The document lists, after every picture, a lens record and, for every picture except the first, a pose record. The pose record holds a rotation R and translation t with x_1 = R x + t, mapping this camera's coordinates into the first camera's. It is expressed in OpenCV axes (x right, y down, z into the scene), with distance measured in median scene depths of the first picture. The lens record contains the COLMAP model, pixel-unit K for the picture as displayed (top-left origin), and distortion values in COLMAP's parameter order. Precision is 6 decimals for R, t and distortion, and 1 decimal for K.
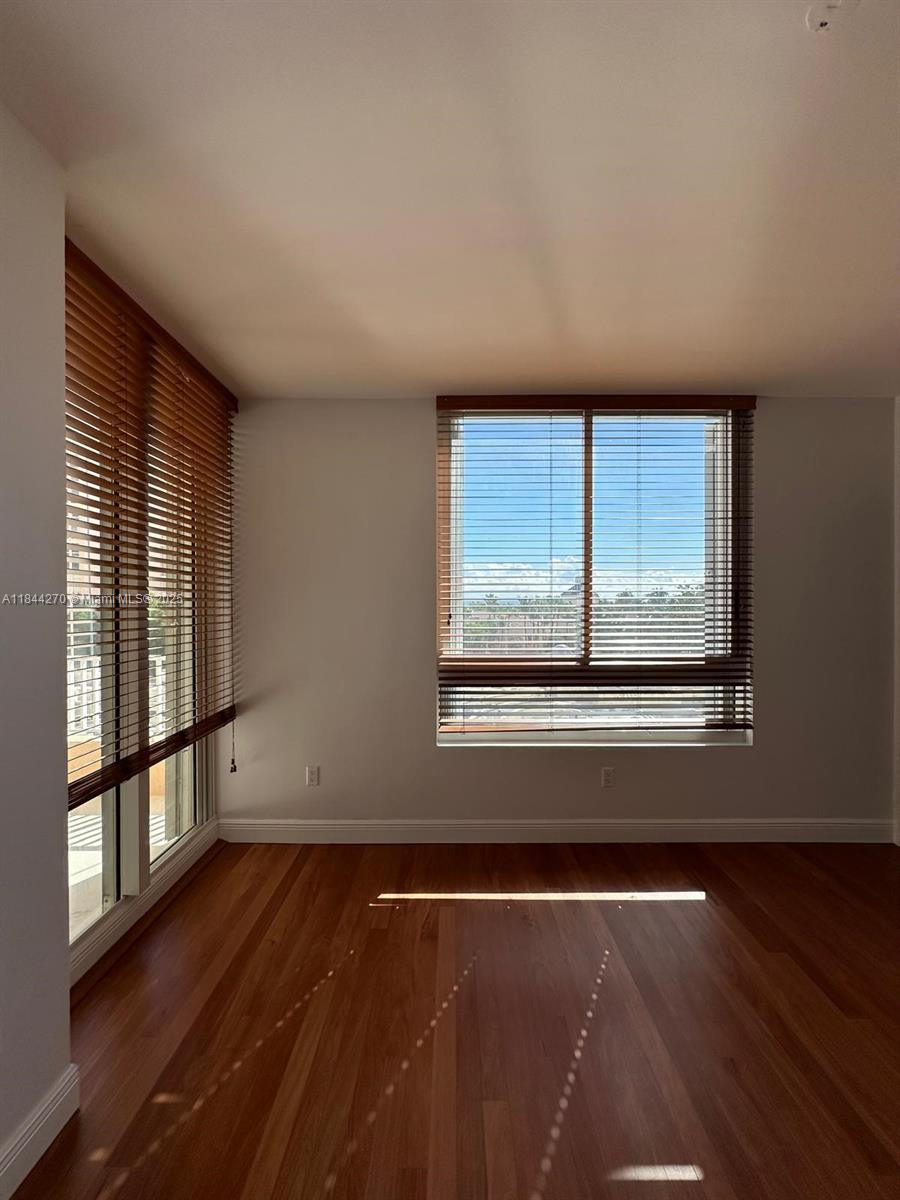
lens RADIAL K [[477.1, 0, 450.0], [0, 477.1, 600.0], [0, 0, 1]] dist [-0.000588, -0.000344]
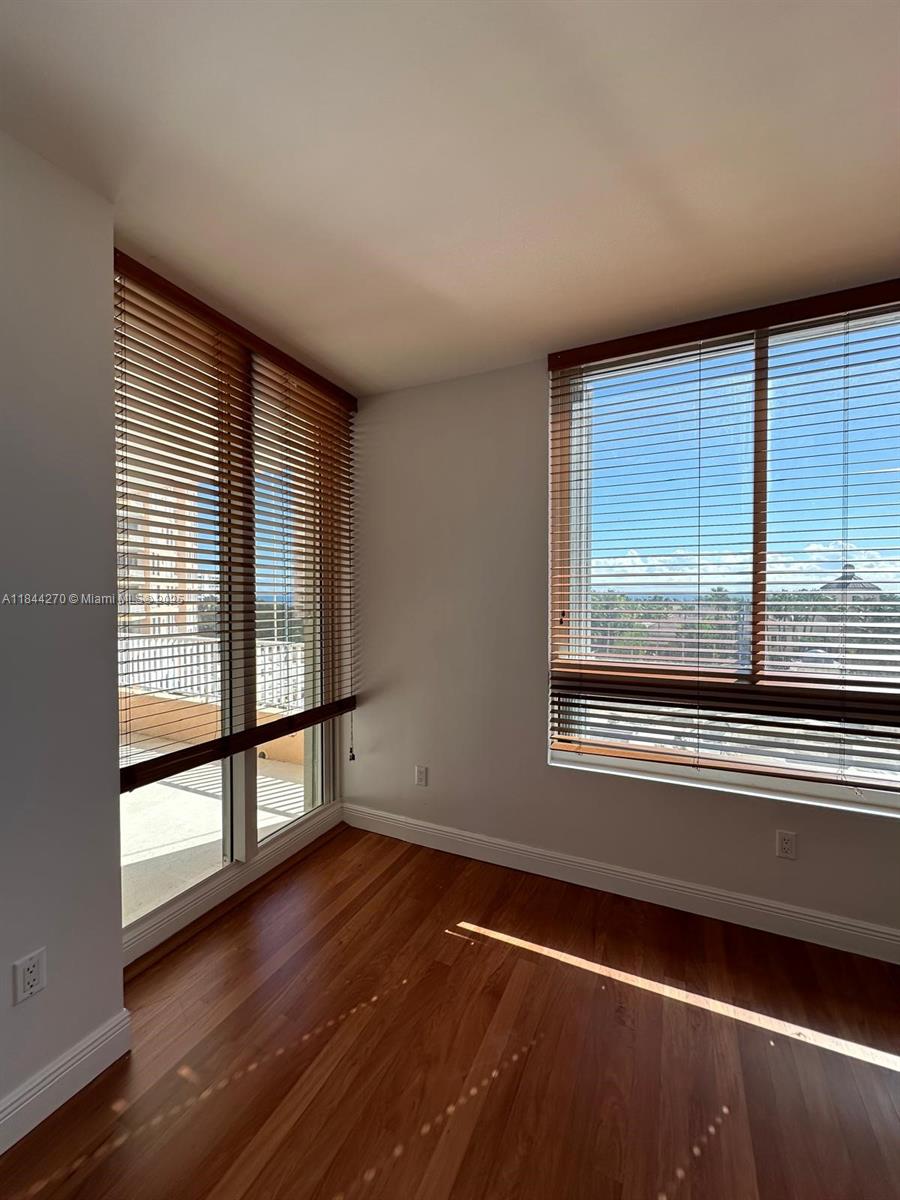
lens RADIAL K [[477.1, 0, 450.0], [0, 477.1, 600.0], [0, 0, 1]] dist [-0.000588, -0.000344]
pose [[0.906429, 0.005755, -0.422319, 0.173791], [-0.000384, 0.999918, 0.012801, -0.001273], [0.422358, -0.011441, 0.906357, 0.150379]]
